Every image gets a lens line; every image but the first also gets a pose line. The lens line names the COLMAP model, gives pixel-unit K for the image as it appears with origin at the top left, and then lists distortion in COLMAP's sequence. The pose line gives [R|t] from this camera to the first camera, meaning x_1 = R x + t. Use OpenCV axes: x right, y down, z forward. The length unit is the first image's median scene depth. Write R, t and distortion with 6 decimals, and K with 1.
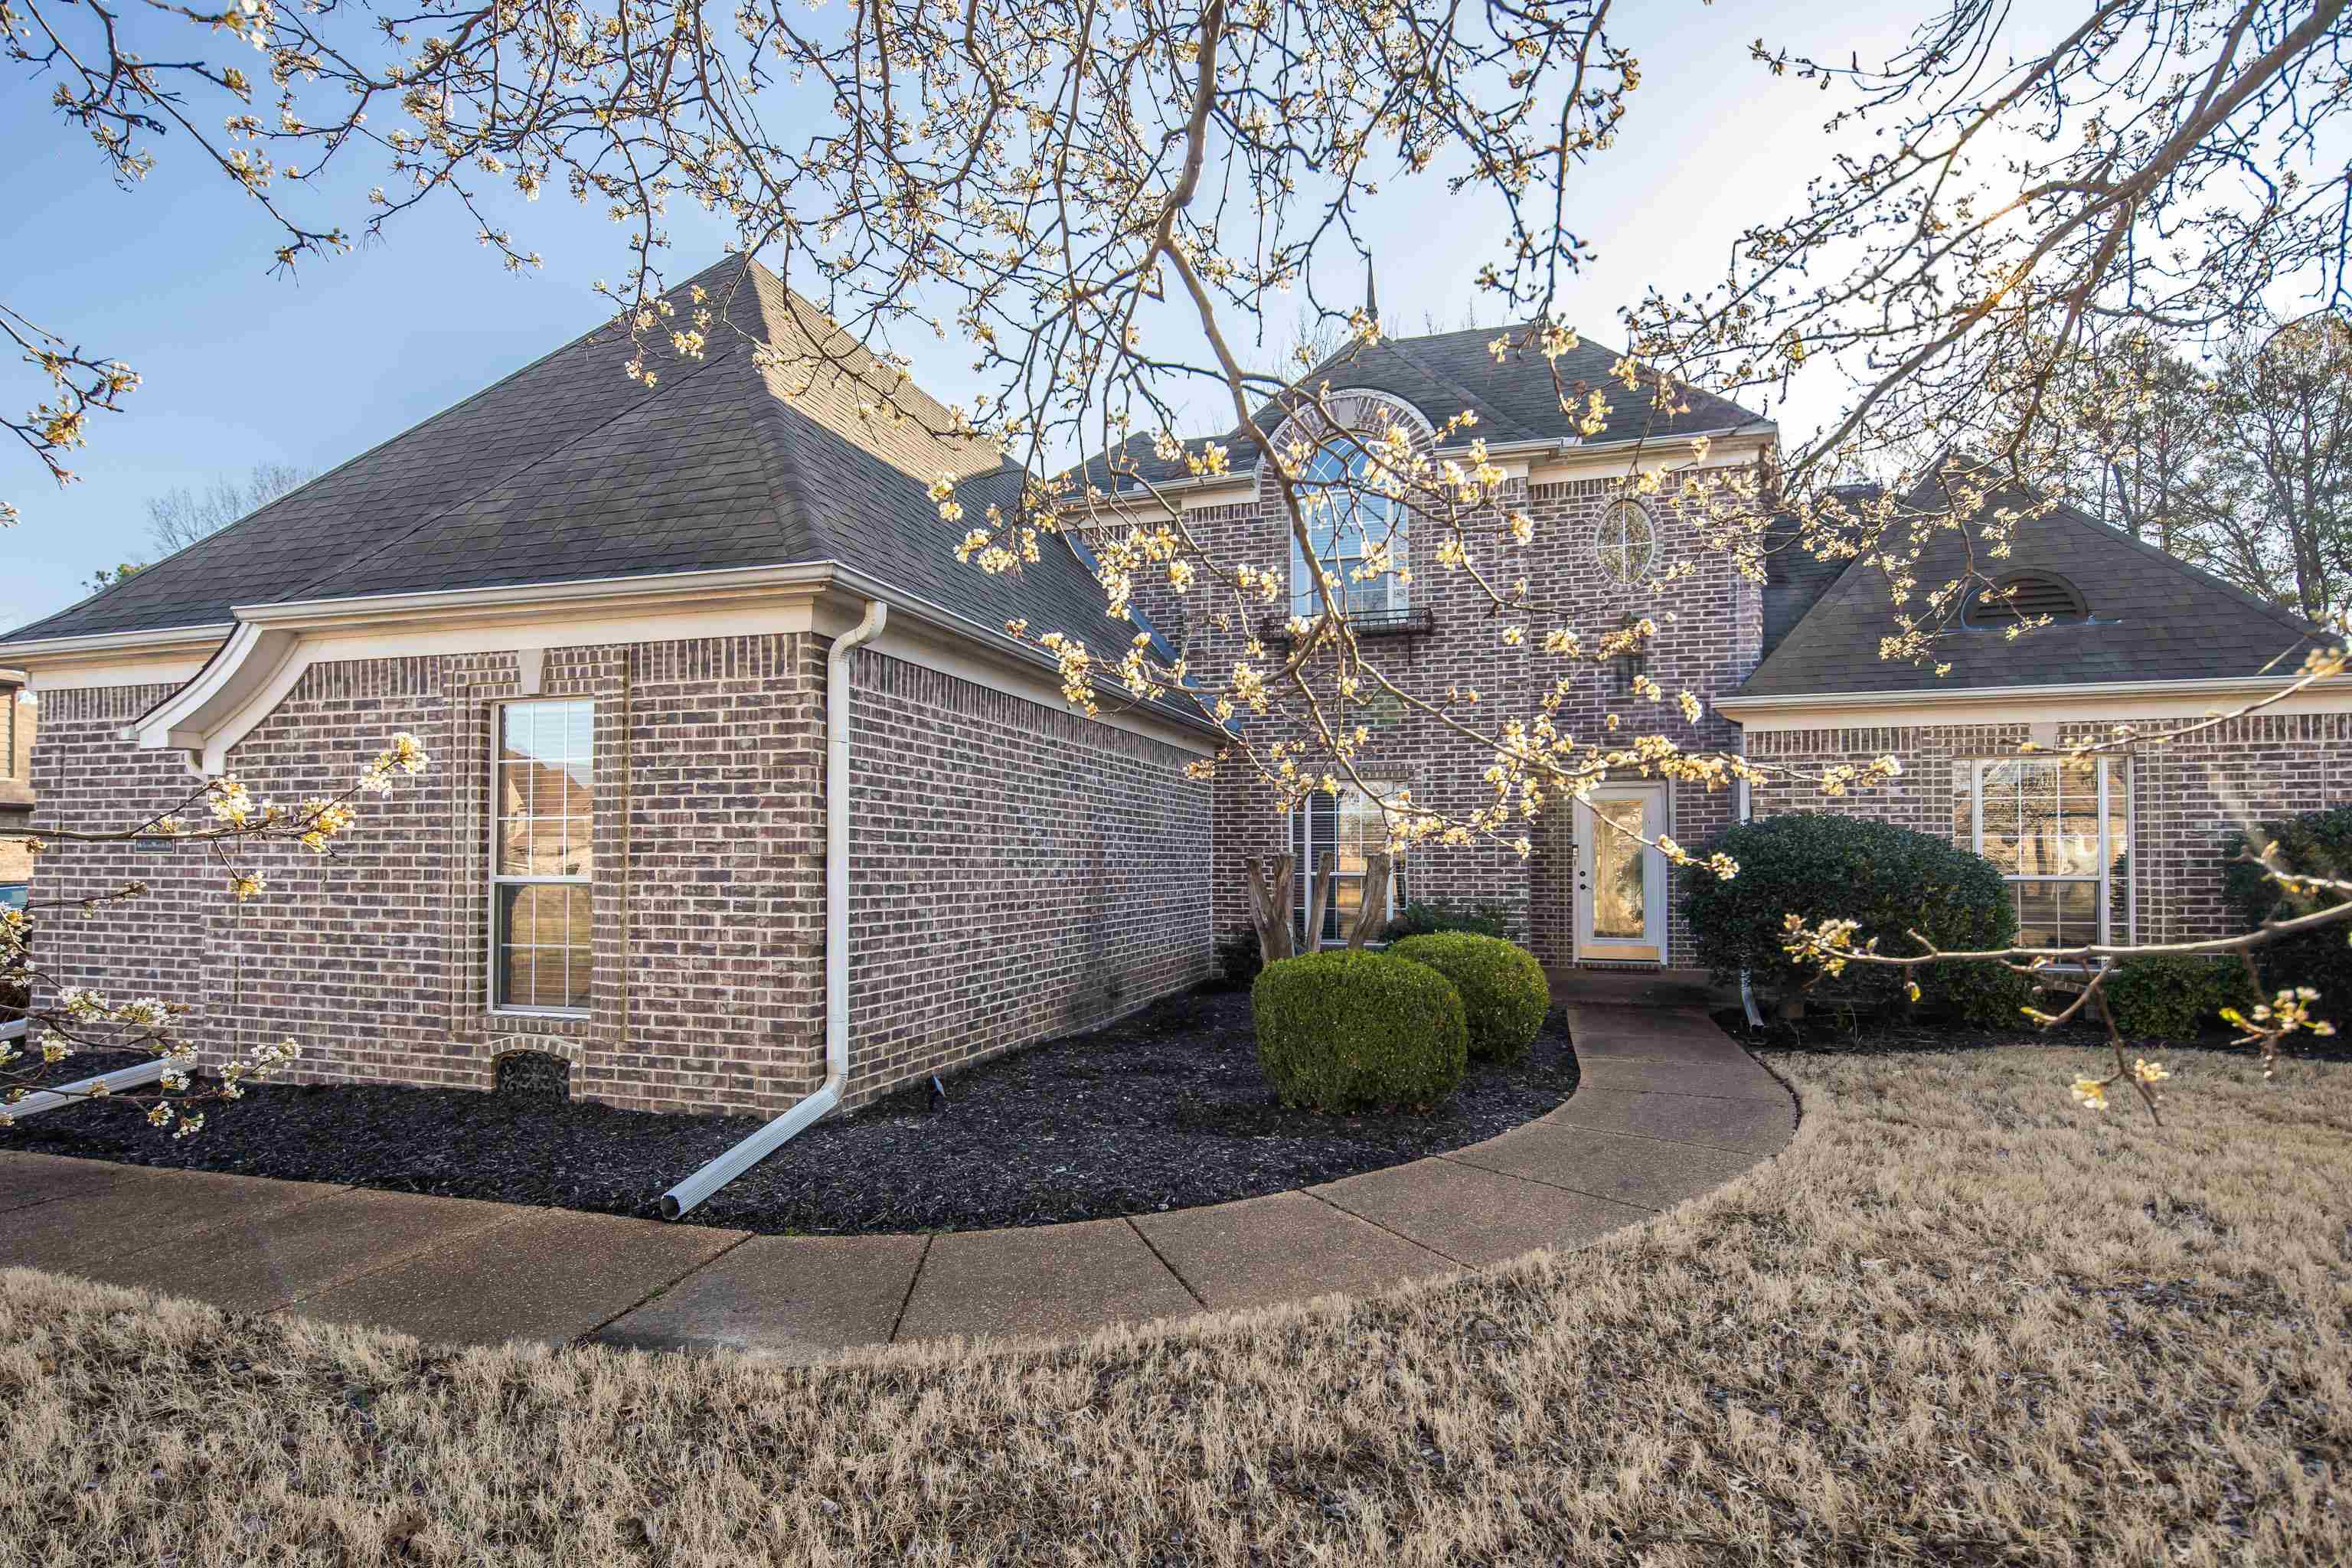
lens RADIAL K [[1115.9, 0, 1183.6], [0, 1115.9, 851.8], [0, 0, 1]] dist [0.005231, -0.003500]
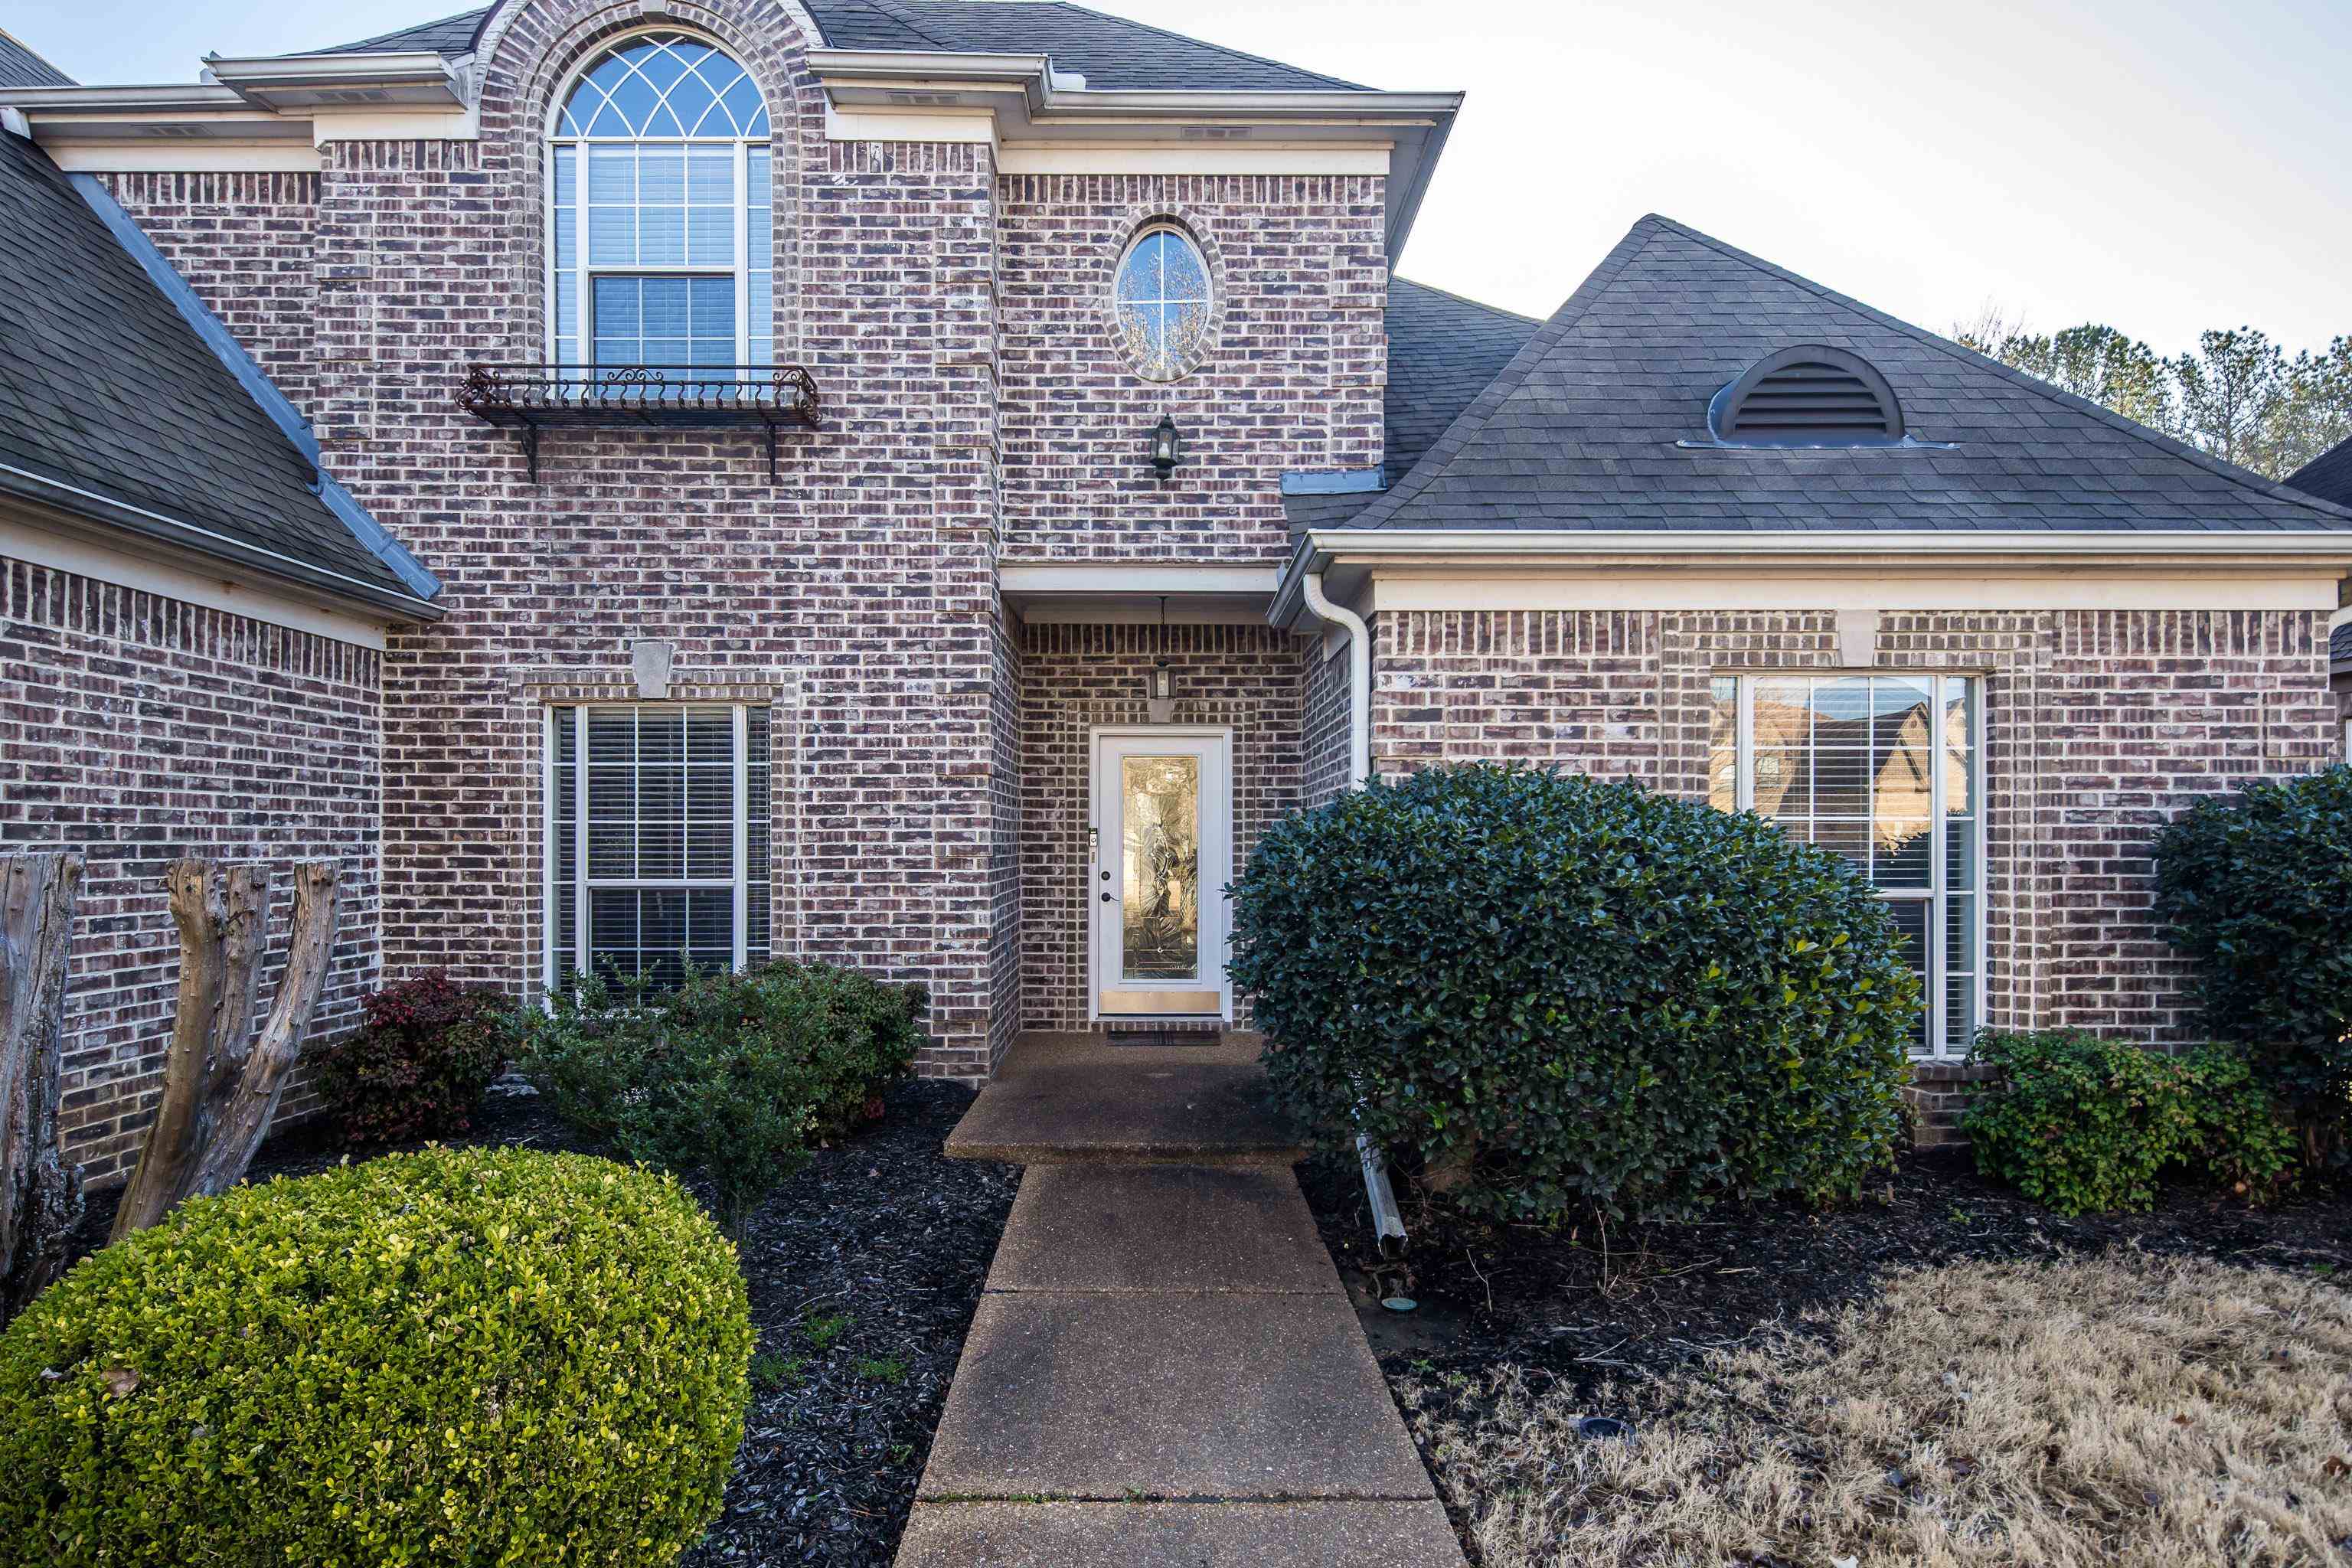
lens RADIAL K [[1115.9, 0, 1150.0], [0, 1115.9, 848.9], [0, 0, 1]] dist [0.005231, -0.003500]
pose [[0.953277, -0.002022, 0.302091, 0.372705], [-0.002579, 0.999887, 0.014831, -0.008253], [-0.302087, -0.014918, 0.953164, 0.787325]]
